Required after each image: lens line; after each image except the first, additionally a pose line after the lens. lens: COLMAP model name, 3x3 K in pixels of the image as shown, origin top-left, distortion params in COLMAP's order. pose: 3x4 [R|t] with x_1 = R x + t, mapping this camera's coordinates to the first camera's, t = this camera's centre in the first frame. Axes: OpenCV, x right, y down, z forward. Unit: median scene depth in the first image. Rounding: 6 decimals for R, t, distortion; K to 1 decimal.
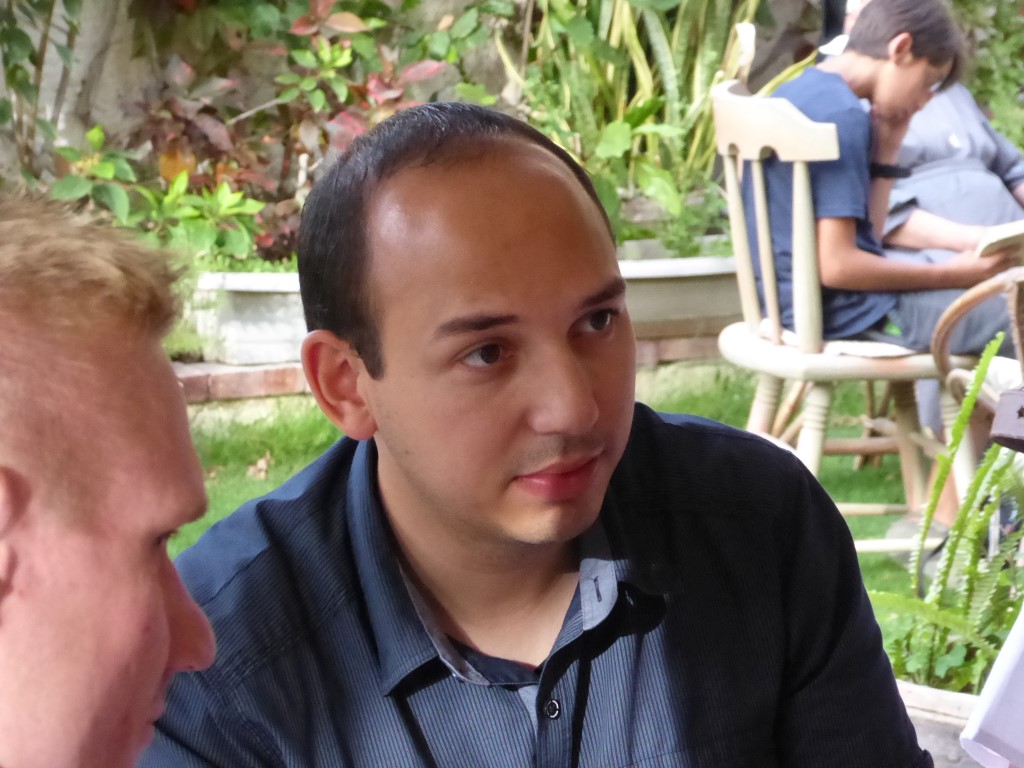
lens RADIAL K [[5297.0, 0, 511.5], [0, 5297.0, 383.6], [0, 0, 1]] dist [0.542472, 0.000000]
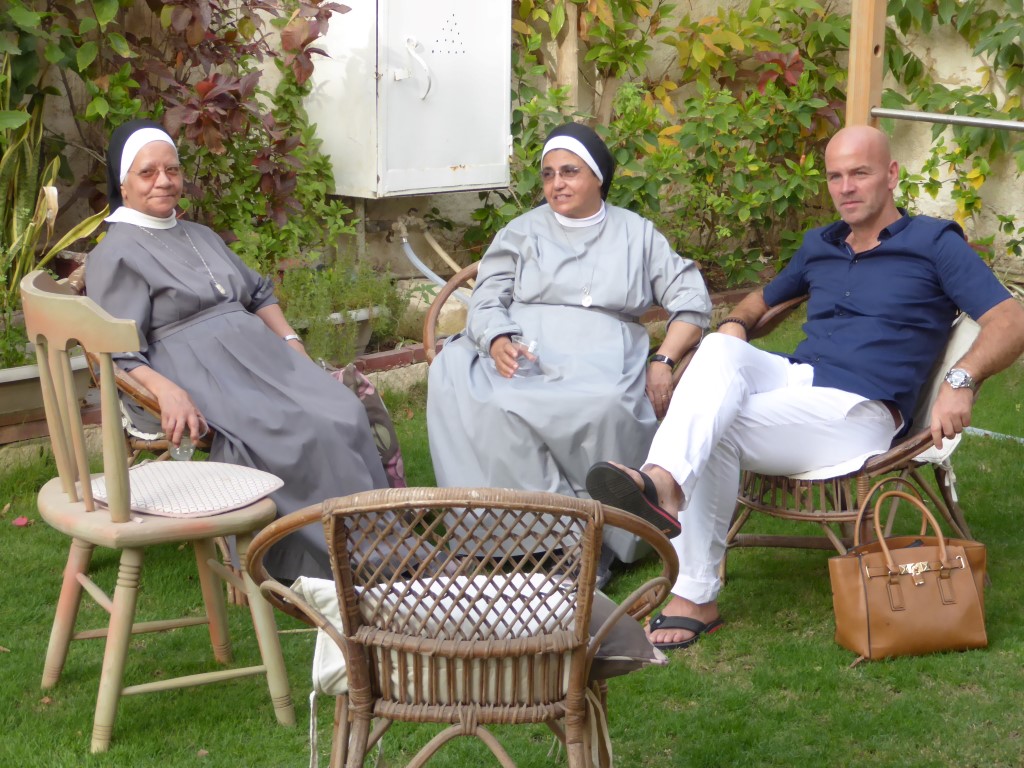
lens RADIAL K [[2225.5, 0, 511.8], [0, 2225.5, 384.8], [0, 0, 1]] dist [0.090984, 0.000000]
pose [[0.970684, -0.043547, 0.236380, 0.021950], [0.028031, 0.997249, 0.068613, -0.052722], [-0.238718, -0.059976, 0.969235, 0.437330]]
